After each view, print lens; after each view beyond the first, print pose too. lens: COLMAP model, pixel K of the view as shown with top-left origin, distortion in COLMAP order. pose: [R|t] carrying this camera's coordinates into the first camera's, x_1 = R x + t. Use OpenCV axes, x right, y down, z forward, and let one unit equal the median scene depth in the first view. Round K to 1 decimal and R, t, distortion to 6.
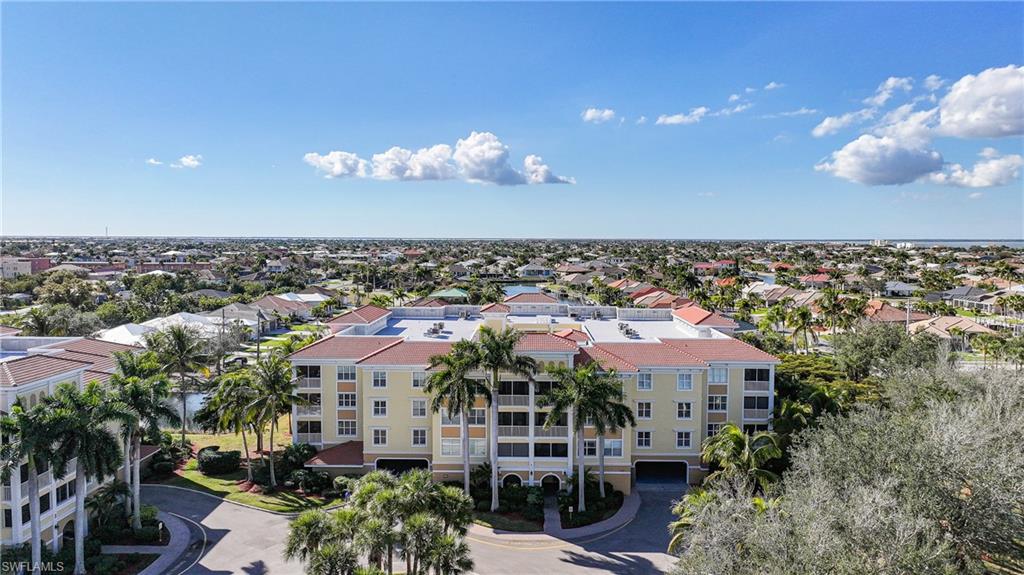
lens RADIAL K [[720.9, 0, 518.6], [0, 720.9, 290.4], [0, 0, 1]] dist [-0.002036, 0.026661]
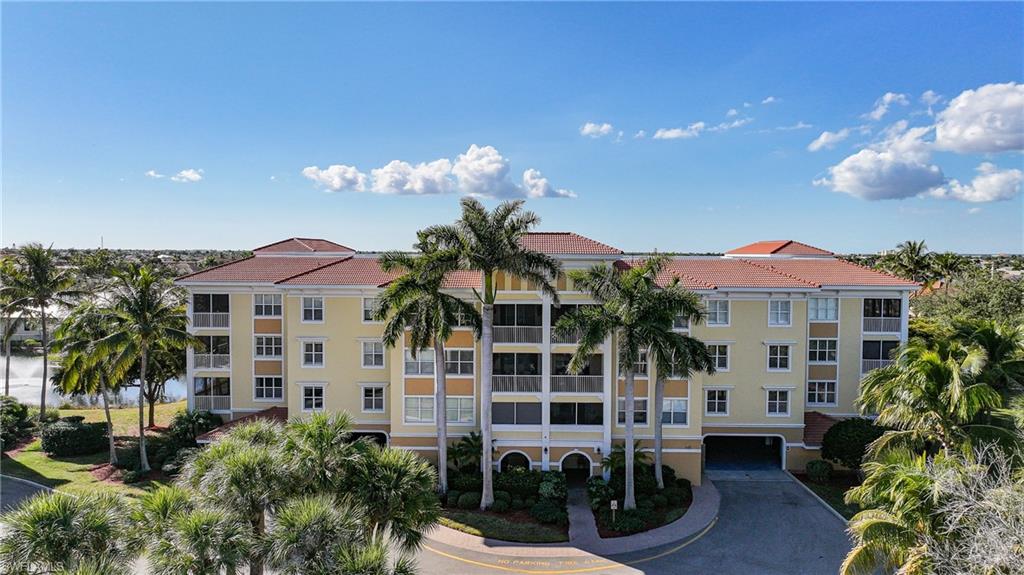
lens RADIAL K [[720.9, 0, 506.3], [0, 720.9, 285.5], [0, 0, 1]] dist [-0.002036, 0.026661]
pose [[0.999870, -0.002151, -0.015999, -0.005962], [0.001722, 0.999639, -0.026795, 0.121772], [0.016051, 0.026764, 0.999513, 0.352331]]
